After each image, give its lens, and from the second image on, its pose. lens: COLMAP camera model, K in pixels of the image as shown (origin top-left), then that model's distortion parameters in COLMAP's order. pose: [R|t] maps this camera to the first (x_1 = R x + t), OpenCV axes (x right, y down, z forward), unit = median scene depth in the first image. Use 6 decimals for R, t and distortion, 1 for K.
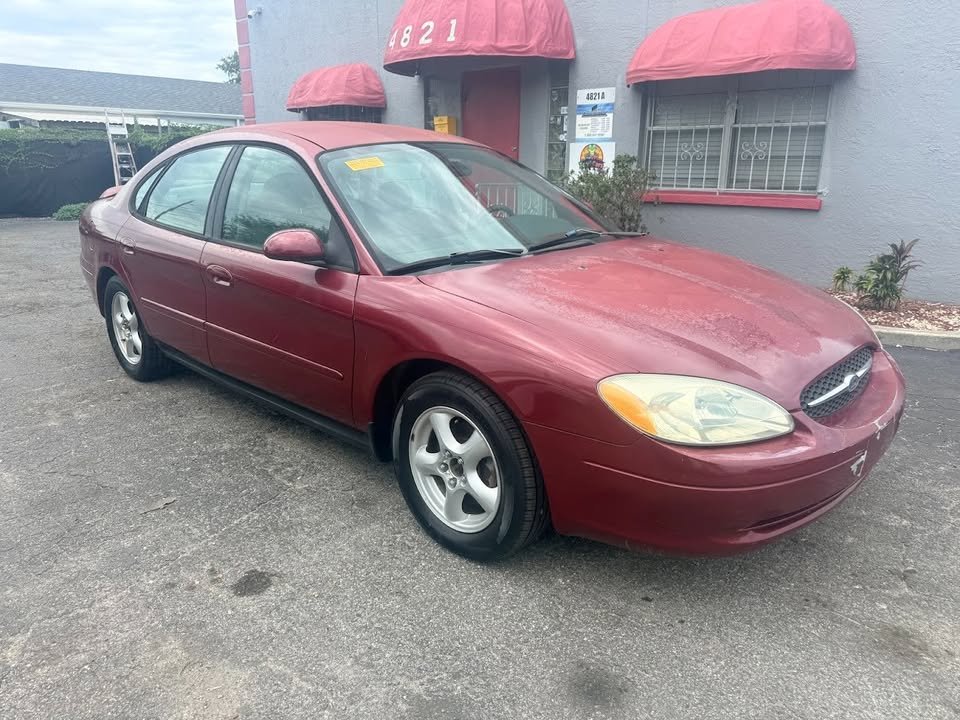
lens RADIAL K [[690.0, 0, 460.6], [0, 690.0, 366.3], [0, 0, 1]] dist [0.057573, -0.070680]
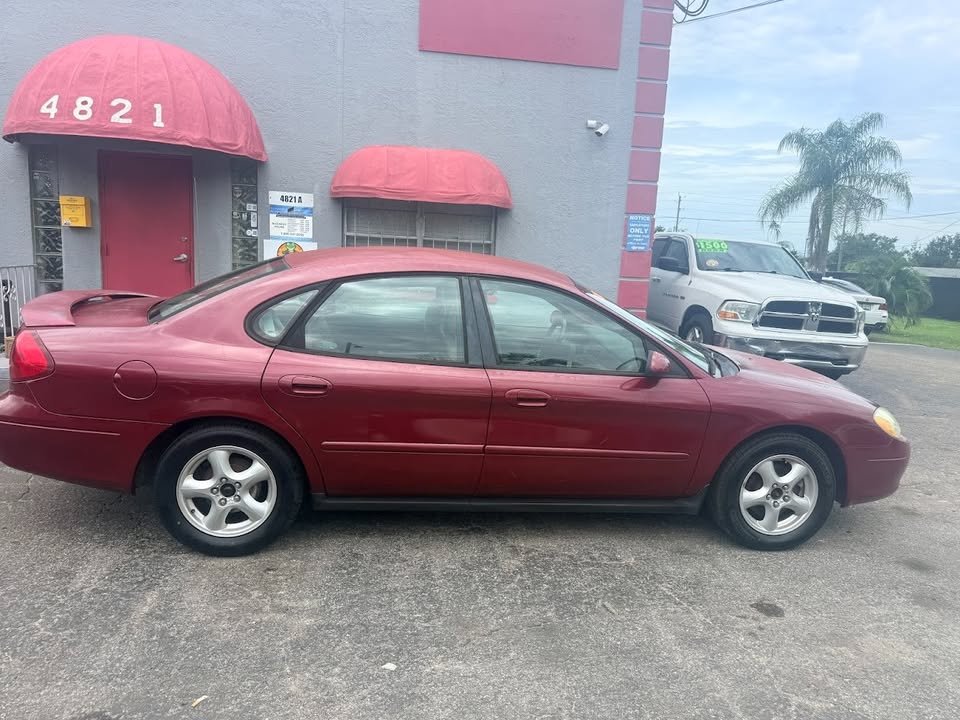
lens RADIAL K [[703.1, 0, 487.6], [0, 703.1, 360.5], [0, 0, 1]] dist [0.029491, -0.023179]
pose [[0.600703, -0.094843, 0.793827, -0.516427], [0.179161, 0.983654, -0.018051, -0.074877], [-0.779139, 0.153066, 0.607876, 0.154334]]
